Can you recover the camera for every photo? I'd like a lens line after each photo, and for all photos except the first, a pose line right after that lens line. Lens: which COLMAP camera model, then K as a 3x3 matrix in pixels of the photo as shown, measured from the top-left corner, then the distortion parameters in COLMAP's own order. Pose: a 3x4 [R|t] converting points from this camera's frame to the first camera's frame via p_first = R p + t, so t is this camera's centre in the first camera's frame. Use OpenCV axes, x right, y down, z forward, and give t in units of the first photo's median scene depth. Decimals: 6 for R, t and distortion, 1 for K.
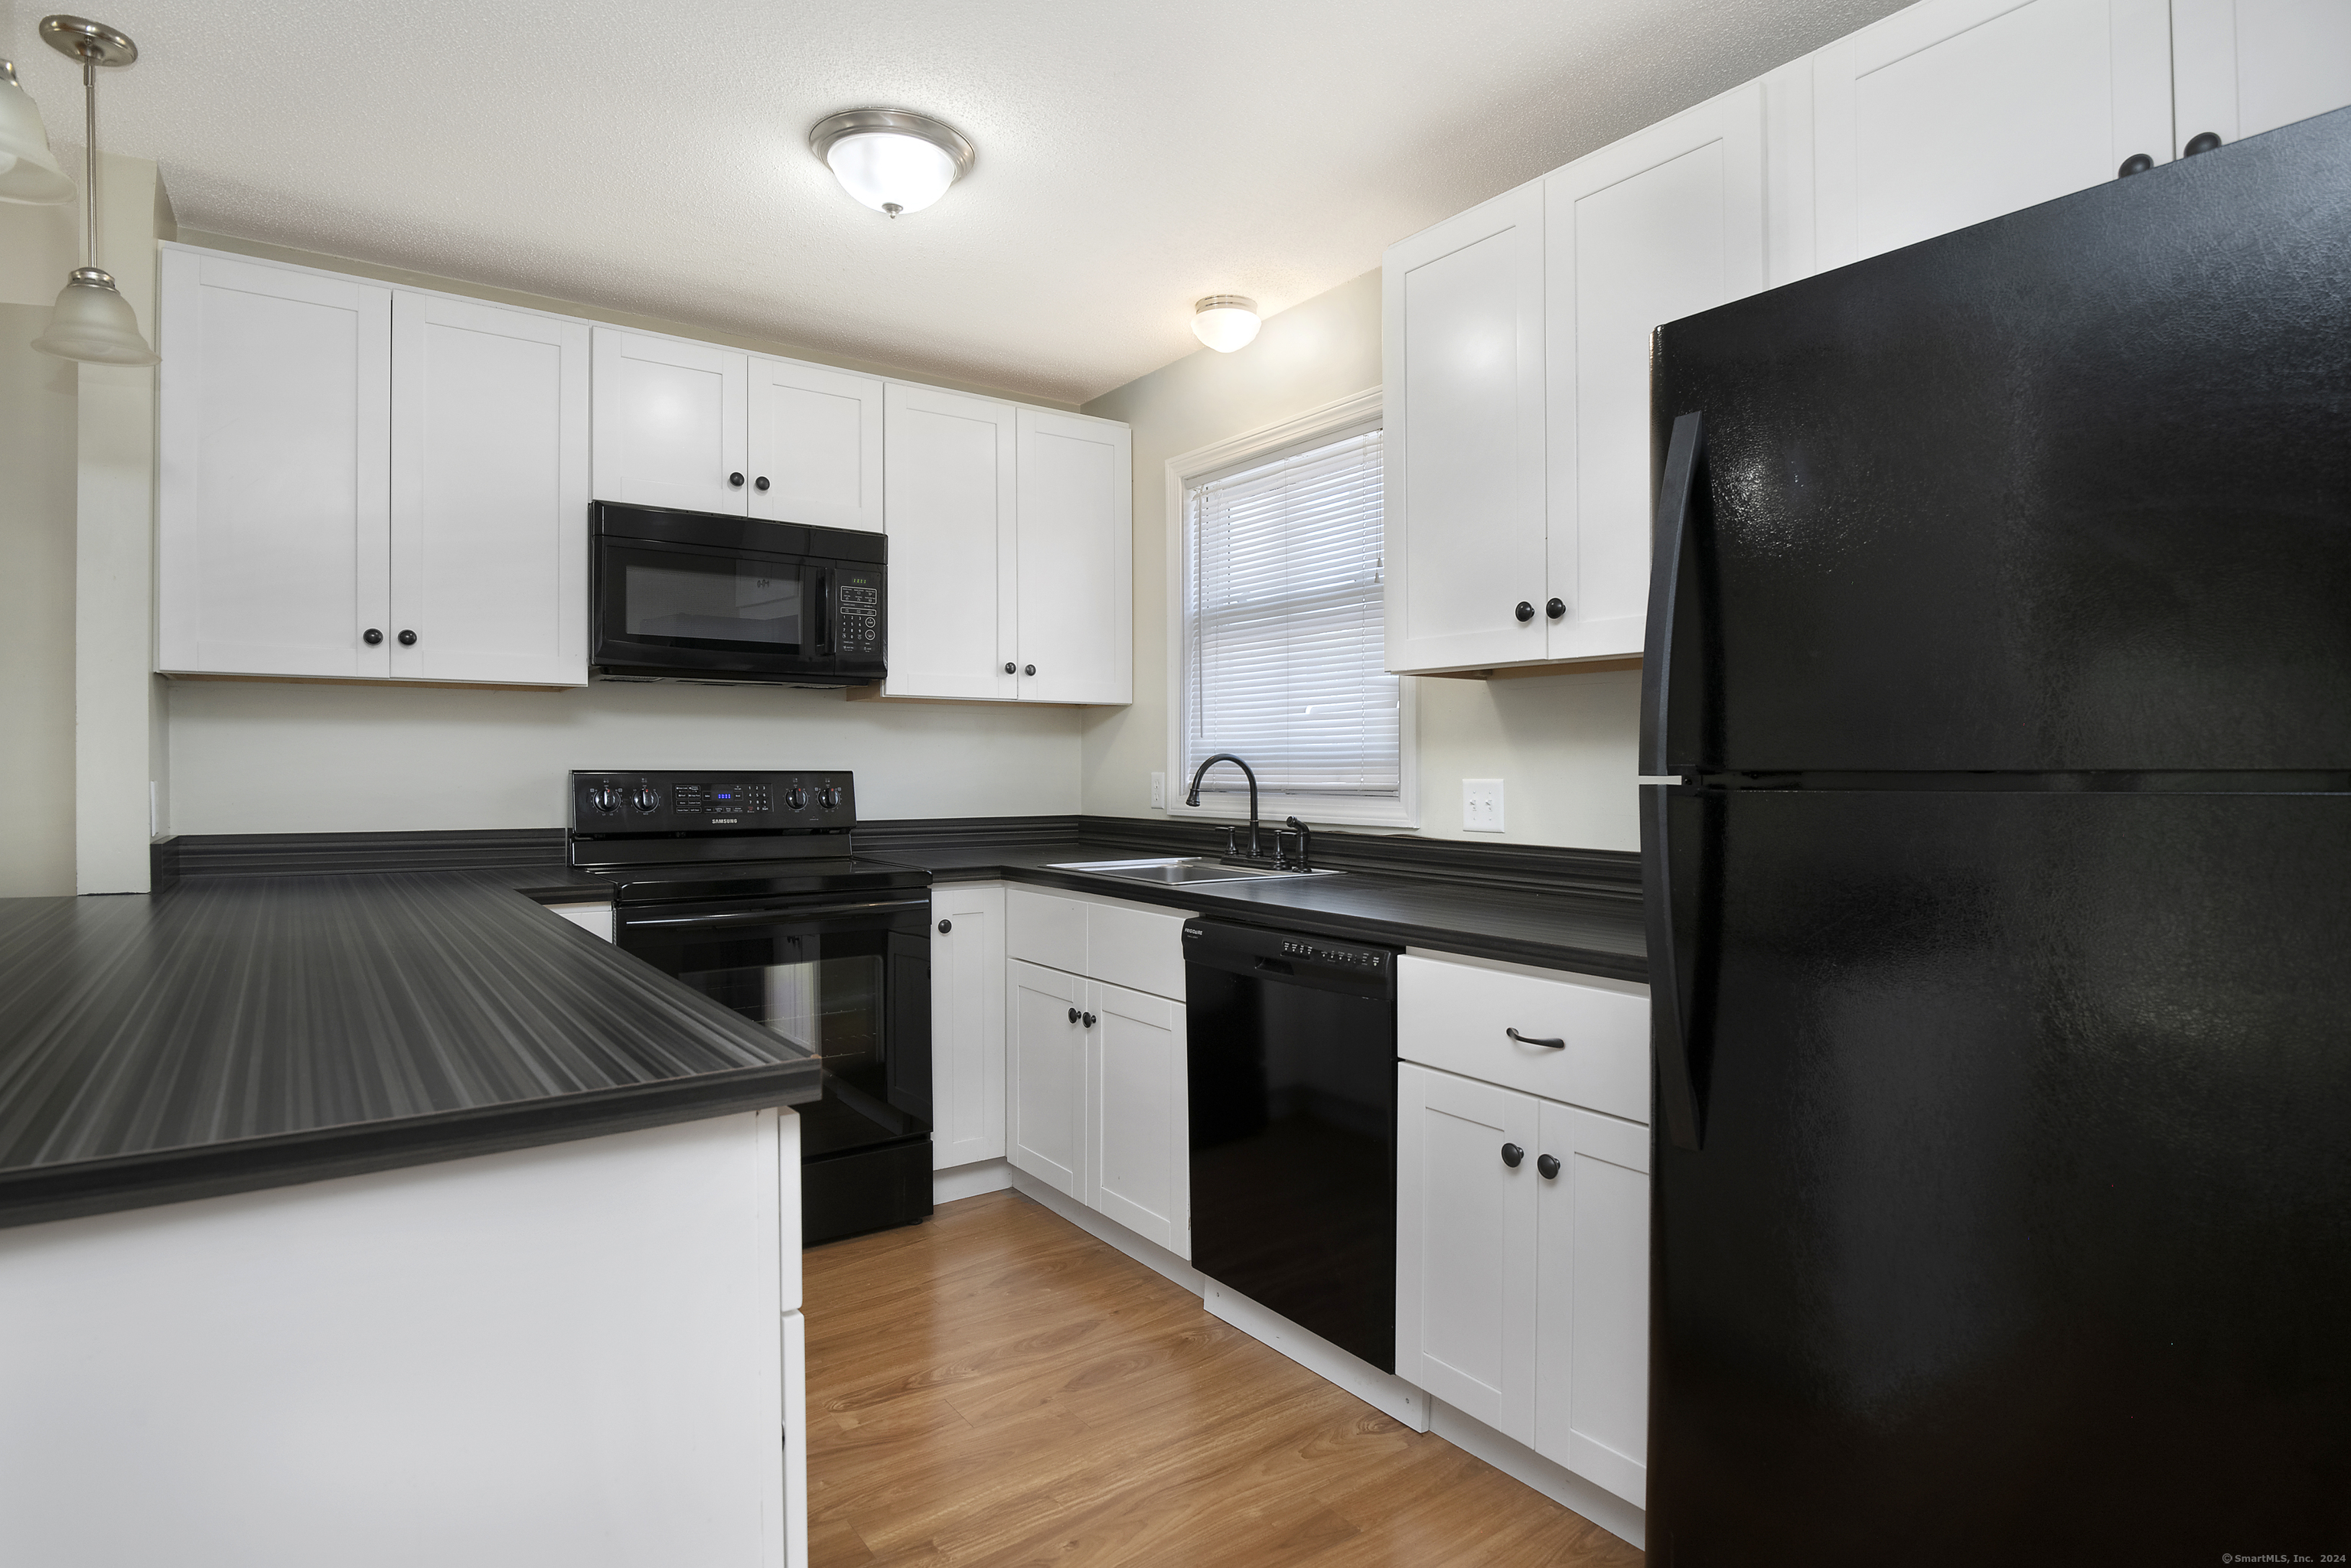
lens RADIAL K [[1243.4, 0, 1180.1], [0, 1243.4, 774.4], [0, 0, 1]] dist [-0.017586, -0.000359]
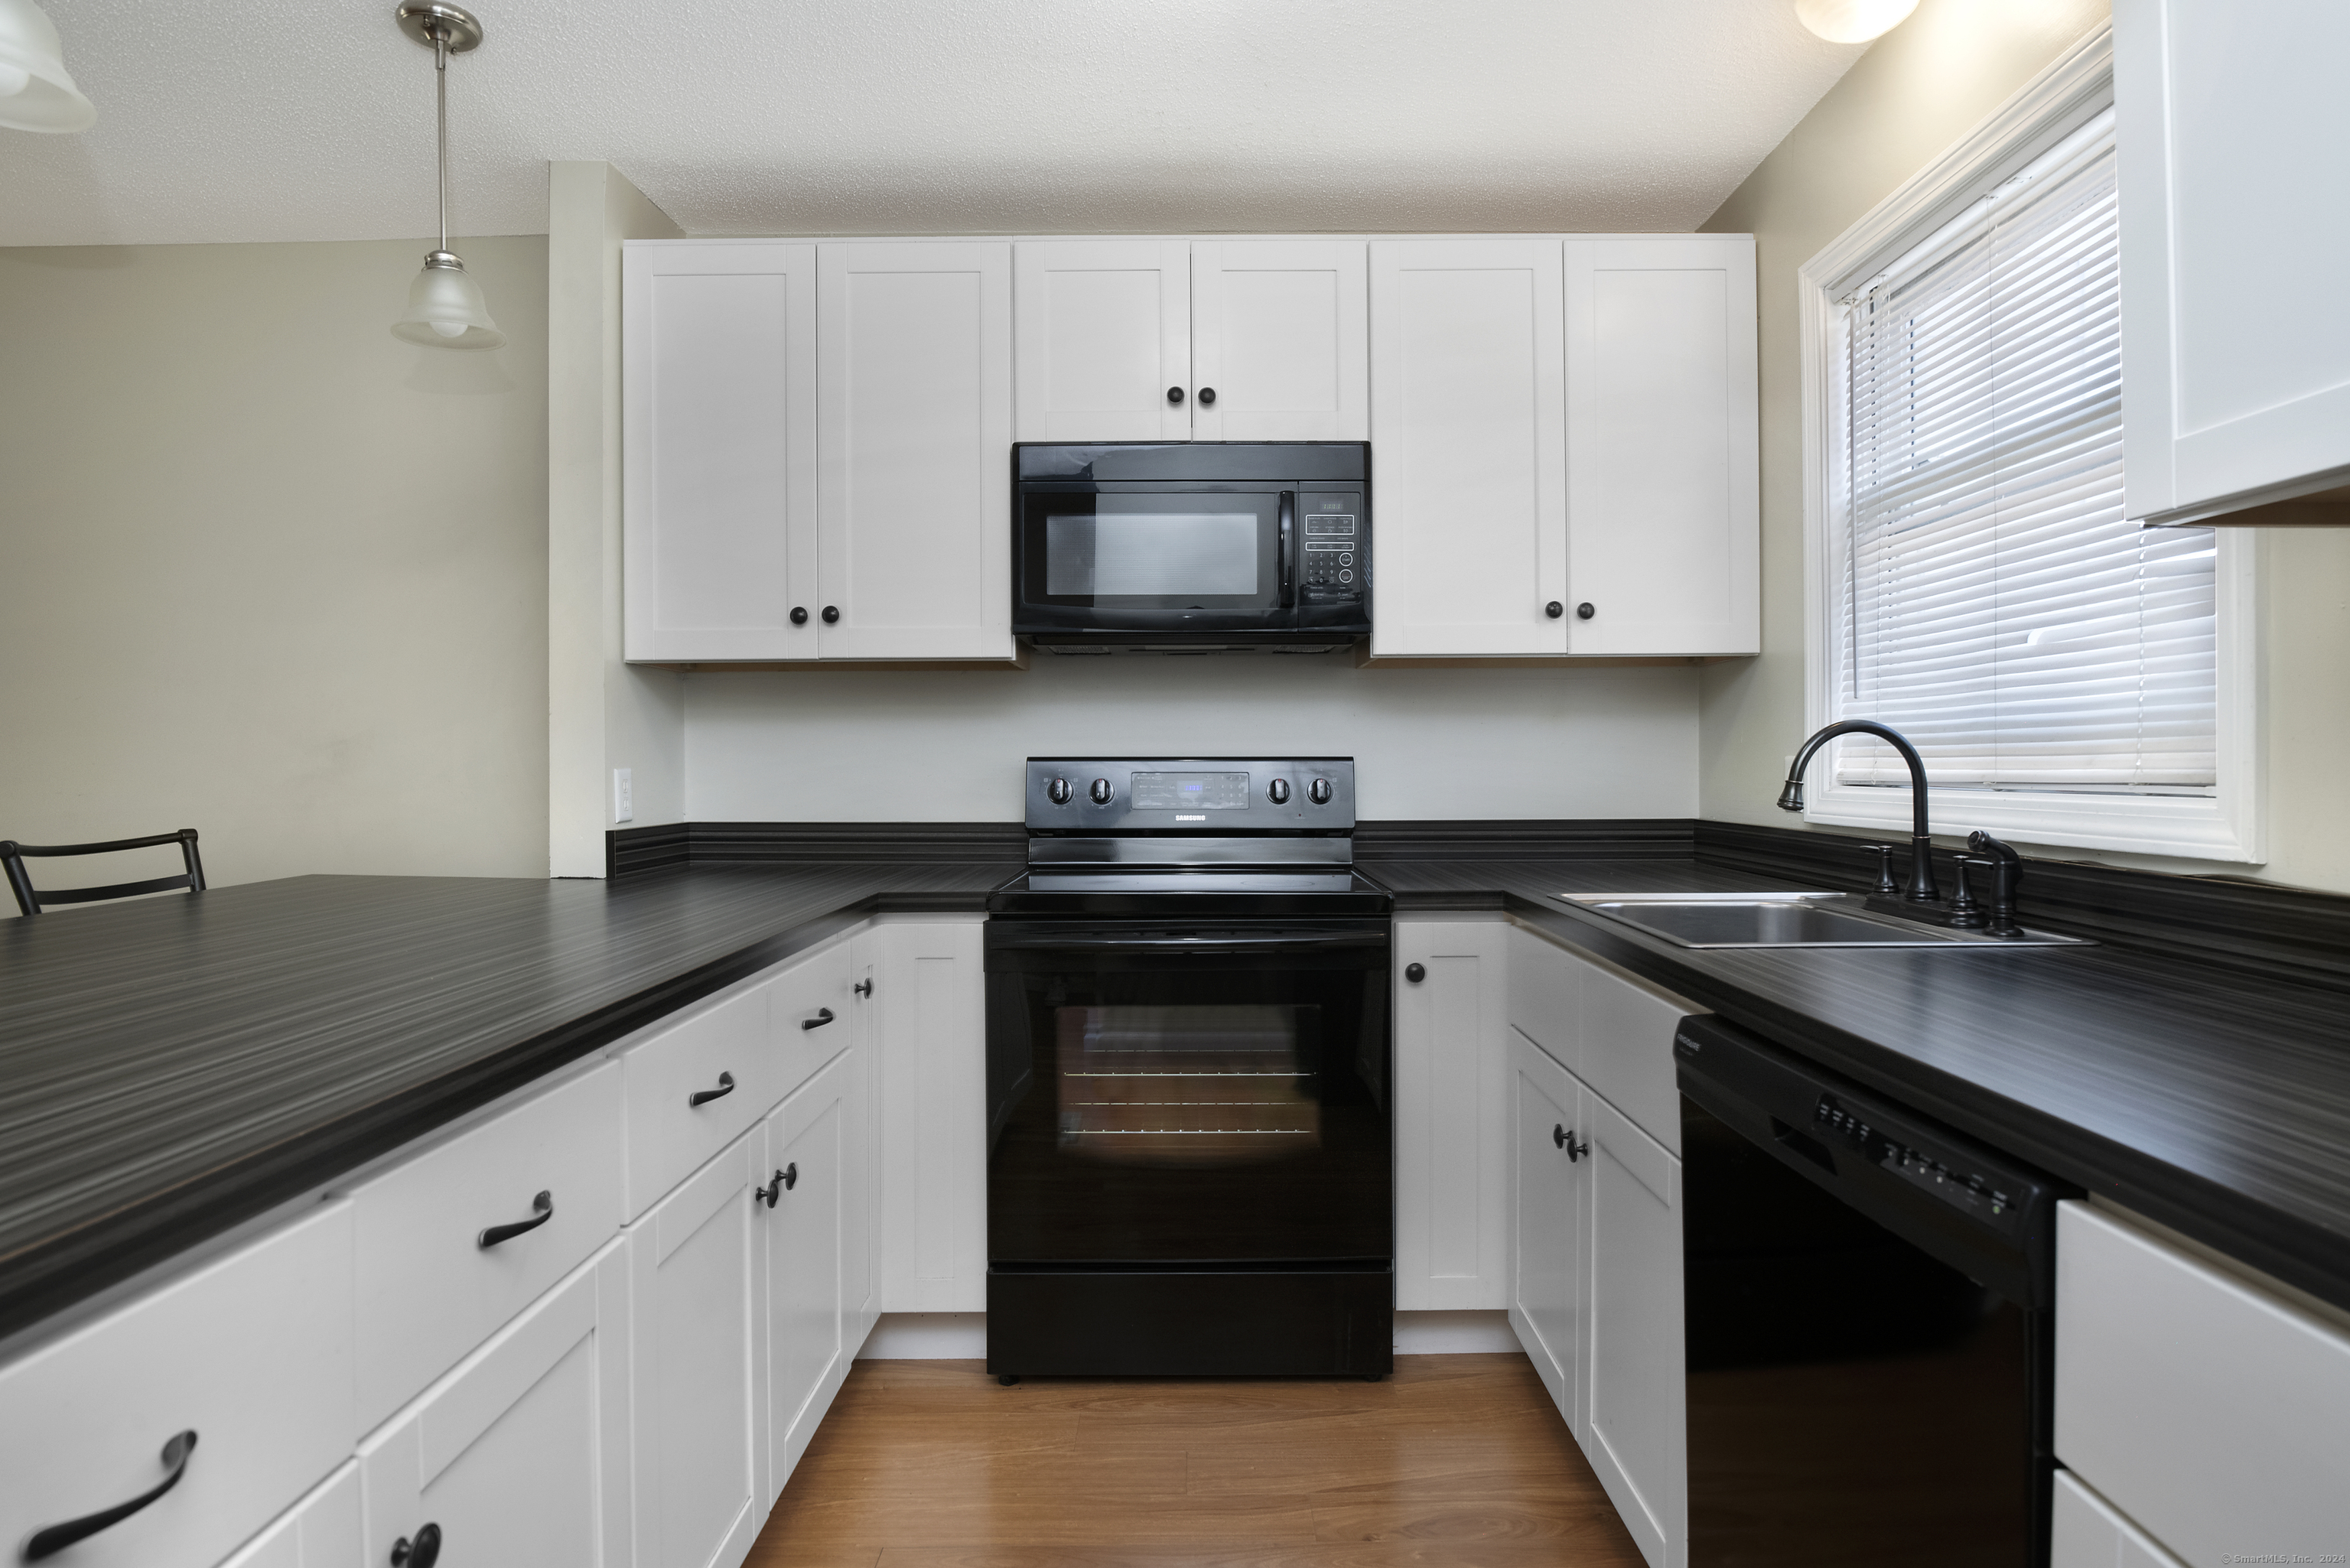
lens RADIAL K [[1242.9, 0, 1179.6], [0, 1242.9, 774.4], [0, 0, 1]] dist [-0.017586, -0.000359]
pose [[0.809135, 0.000996, -0.587622, 0.119383], [0.002723, 0.999981, 0.005445, 0.004439], [0.587617, -0.006006, 0.809117, 0.346086]]
